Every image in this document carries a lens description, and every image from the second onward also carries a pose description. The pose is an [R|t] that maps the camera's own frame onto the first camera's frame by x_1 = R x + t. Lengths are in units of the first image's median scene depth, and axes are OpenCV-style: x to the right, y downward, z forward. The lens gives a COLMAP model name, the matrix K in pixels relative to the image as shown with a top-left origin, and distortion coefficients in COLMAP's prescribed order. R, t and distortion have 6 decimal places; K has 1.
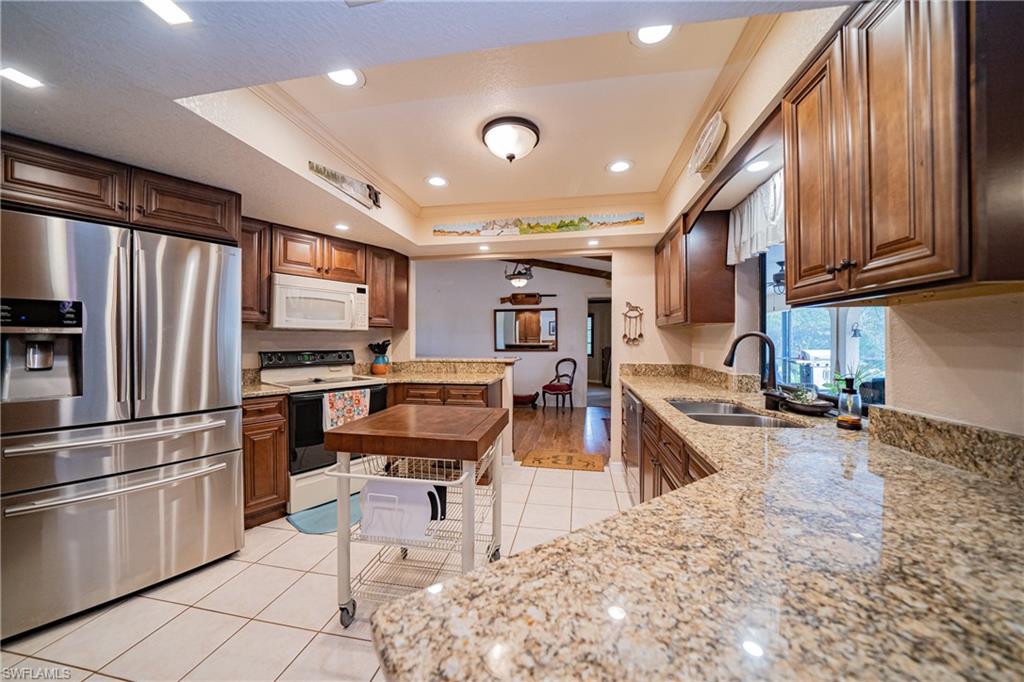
lens RADIAL K [[356.9, 0, 508.7], [0, 356.9, 339.6], [0, 0, 1]] dist [-0.021355, 0.002070]
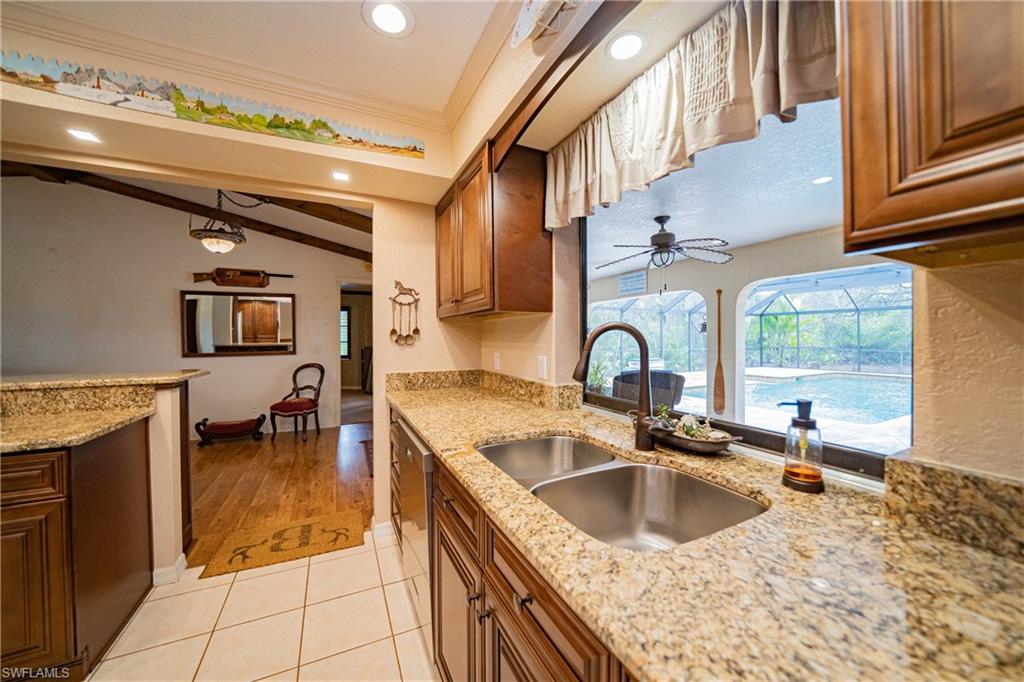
lens RADIAL K [[356.9, 0, 512.1], [0, 356.9, 340.9], [0, 0, 1]] dist [-0.021355, 0.002070]
pose [[0.793071, -0.009507, 0.609055, 0.092235], [0.004443, 0.999942, 0.009824, 0.001533], [-0.609113, -0.005085, 0.793067, 0.321150]]
